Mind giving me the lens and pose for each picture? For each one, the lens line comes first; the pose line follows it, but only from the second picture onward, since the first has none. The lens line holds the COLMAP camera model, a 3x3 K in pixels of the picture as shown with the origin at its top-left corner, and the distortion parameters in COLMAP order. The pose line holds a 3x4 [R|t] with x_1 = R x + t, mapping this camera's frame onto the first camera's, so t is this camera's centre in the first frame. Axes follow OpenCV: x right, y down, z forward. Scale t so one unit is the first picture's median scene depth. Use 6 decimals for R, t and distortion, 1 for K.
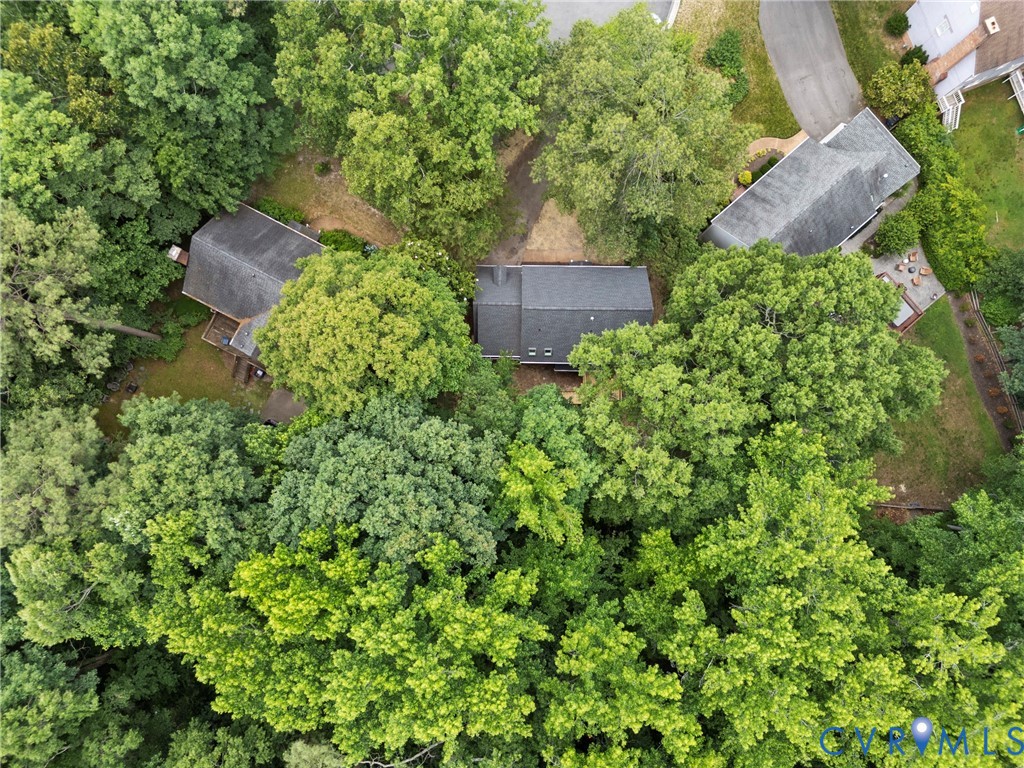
lens RADIAL K [[721.3, 0, 513.4], [0, 721.3, 386.8], [0, 0, 1]] dist [0.062385, -0.056719]
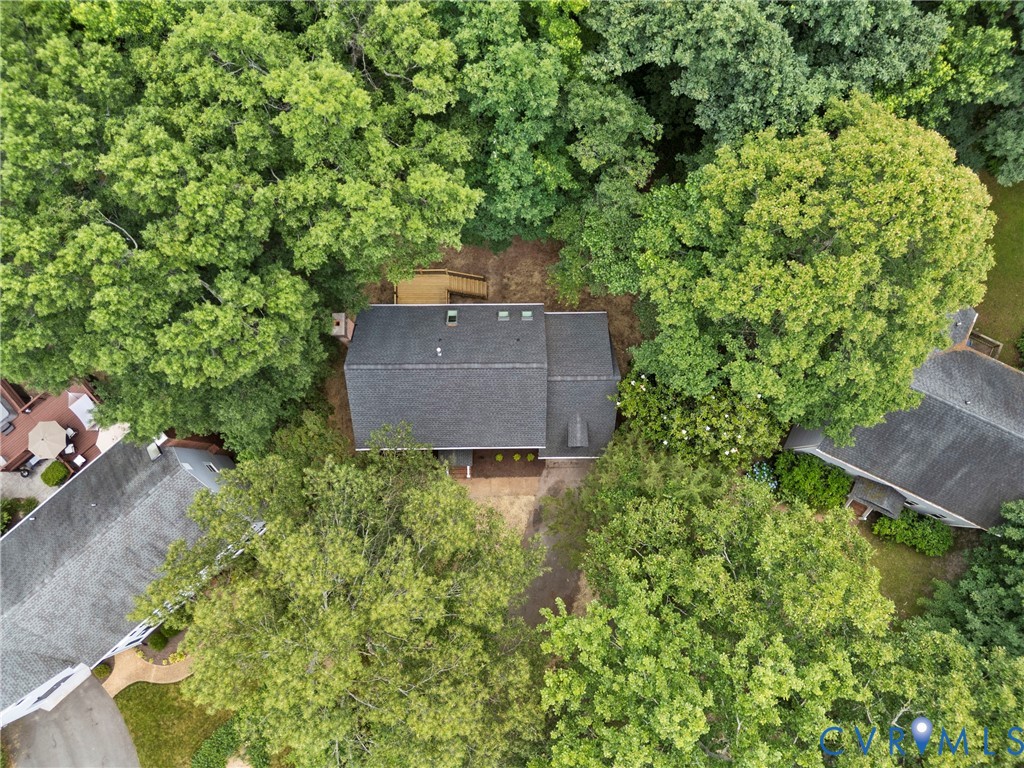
lens RADIAL K [[721.3, 0, 513.4], [0, 721.3, 386.8], [0, 0, 1]] dist [0.062385, -0.056719]
pose [[-0.999653, 0.022552, -0.013592, 0.063297], [-0.024688, -0.982228, 0.186060, -0.306192], [-0.009155, 0.186331, 0.982444, 0.448002]]
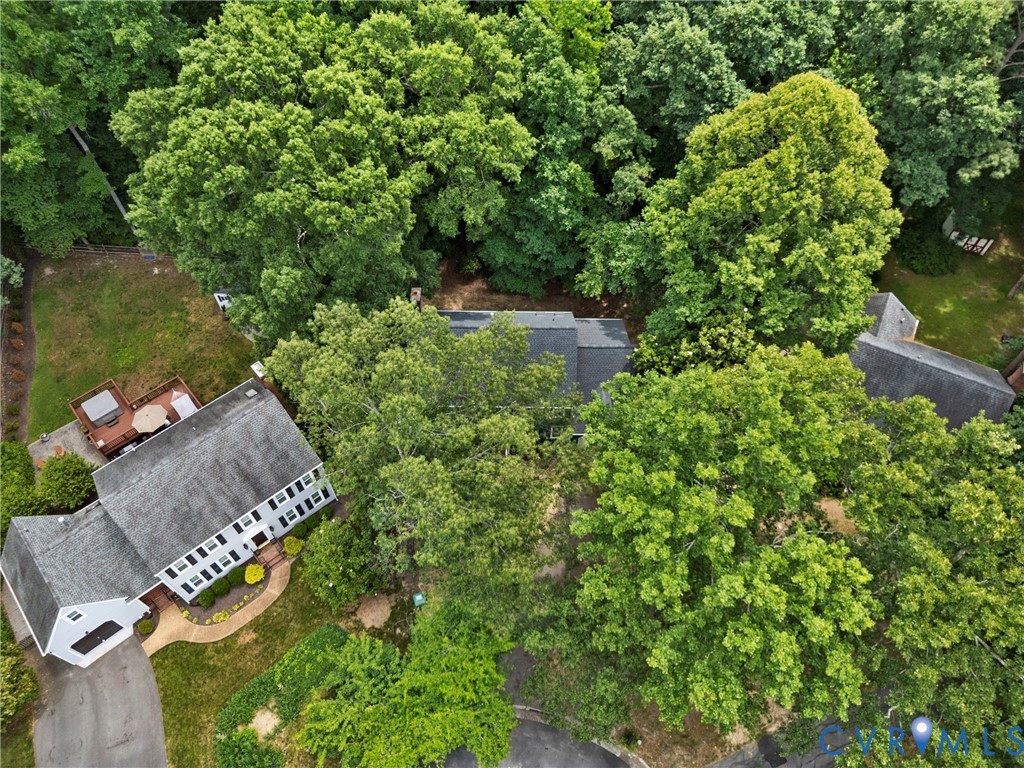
lens RADIAL K [[721.3, 0, 513.4], [0, 721.3, 386.8], [0, 0, 1]] dist [0.062385, -0.056719]
pose [[-0.999932, -0.003965, -0.010962, 0.114177], [-0.003516, -0.794022, 0.607879, -0.808877], [-0.011114, 0.607877, 0.793954, 0.481489]]
